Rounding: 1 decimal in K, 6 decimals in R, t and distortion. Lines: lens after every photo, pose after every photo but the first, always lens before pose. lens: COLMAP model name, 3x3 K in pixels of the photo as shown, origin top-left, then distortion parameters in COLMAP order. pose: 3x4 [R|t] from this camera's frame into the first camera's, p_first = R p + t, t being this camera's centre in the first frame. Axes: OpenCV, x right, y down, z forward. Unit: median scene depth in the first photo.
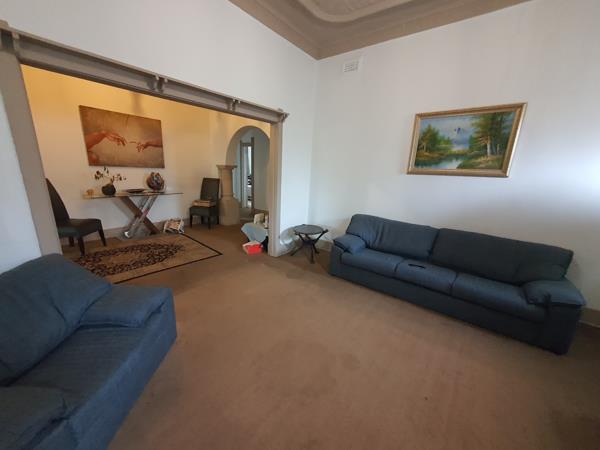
lens RADIAL K [[238.3, 0, 293.2], [0, 238.3, 228.0], [0, 0, 1]] dist [0.009971, 0.000043]
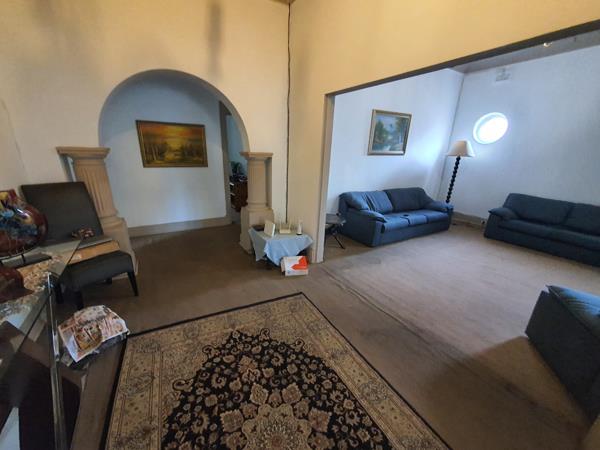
lens RADIAL K [[238.3, 0, 293.2], [0, 238.3, 228.0], [0, 0, 1]] dist [0.009971, 0.000043]
pose [[0.365018, -0.321032, 0.873900, -0.800355], [0.217517, 0.942095, 0.255230, -0.225126], [-0.905234, 0.096925, 0.413712, 0.710761]]
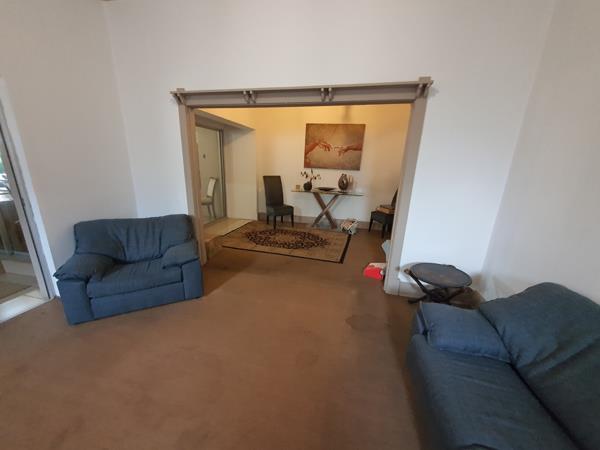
lens RADIAL K [[238.3, 0, 293.2], [0, 238.3, 228.0], [0, 0, 1]] dist [0.009971, 0.000043]
pose [[0.430141, 0.219501, -0.875670, 0.377378], [-0.239585, 0.962963, 0.123696, -0.085486], [0.870389, 0.156591, 0.466799, 0.380898]]
